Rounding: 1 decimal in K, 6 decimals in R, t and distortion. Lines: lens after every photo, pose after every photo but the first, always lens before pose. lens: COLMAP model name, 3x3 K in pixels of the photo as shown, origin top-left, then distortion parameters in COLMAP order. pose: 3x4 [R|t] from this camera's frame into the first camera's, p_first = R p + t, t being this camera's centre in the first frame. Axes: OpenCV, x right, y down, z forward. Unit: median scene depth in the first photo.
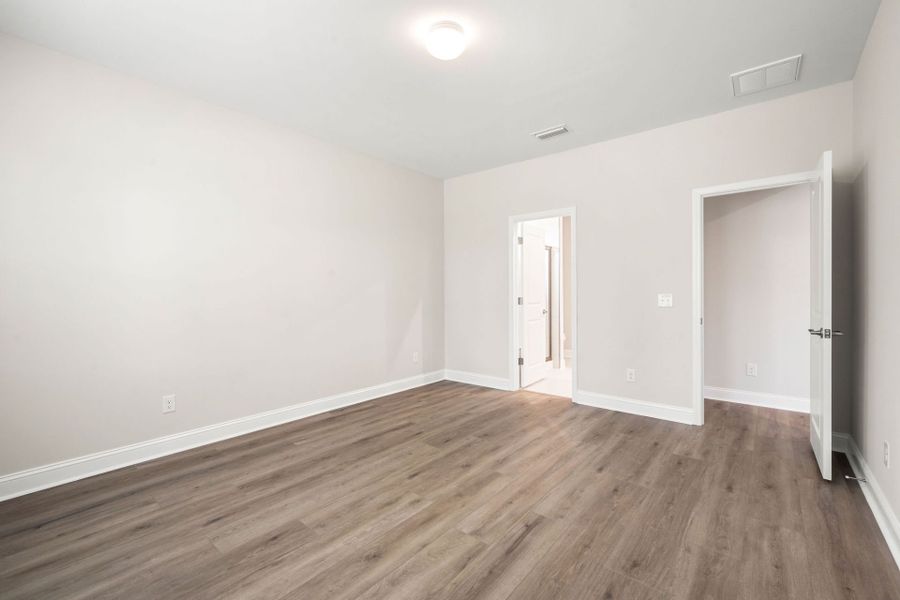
lens RADIAL K [[397.3, 0, 453.0], [0, 397.3, 290.9], [0, 0, 1]] dist [-0.000500, -0.000155]
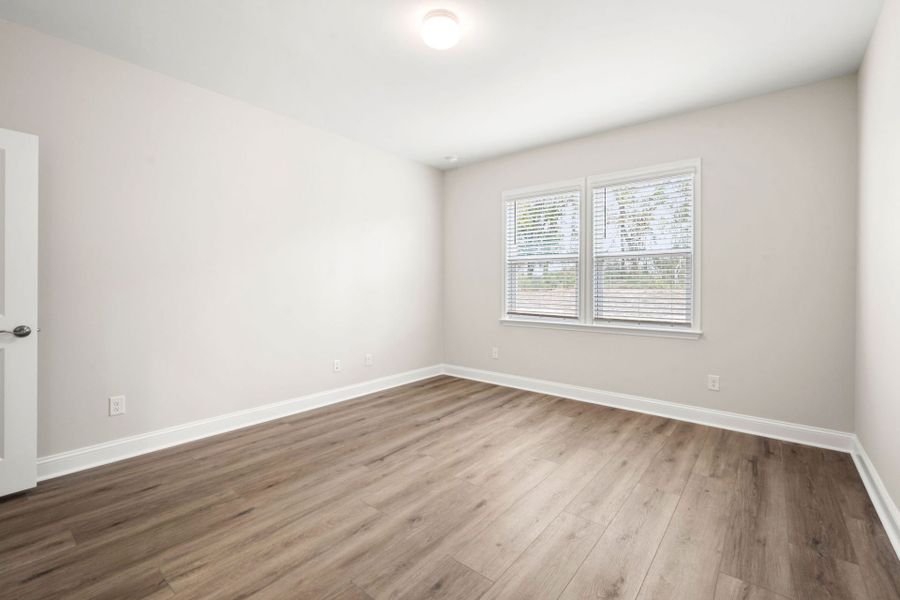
lens RADIAL K [[528.3, 0, 449.0], [0, 528.3, 287.2], [0, 0, 1]] dist [0.002067, 0.000394]
pose [[-0.999932, 0.004104, 0.010893, -0.052691], [0.004069, 0.999986, -0.003233, 0.015178], [-0.010906, -0.003189, -0.999935, 2.415255]]
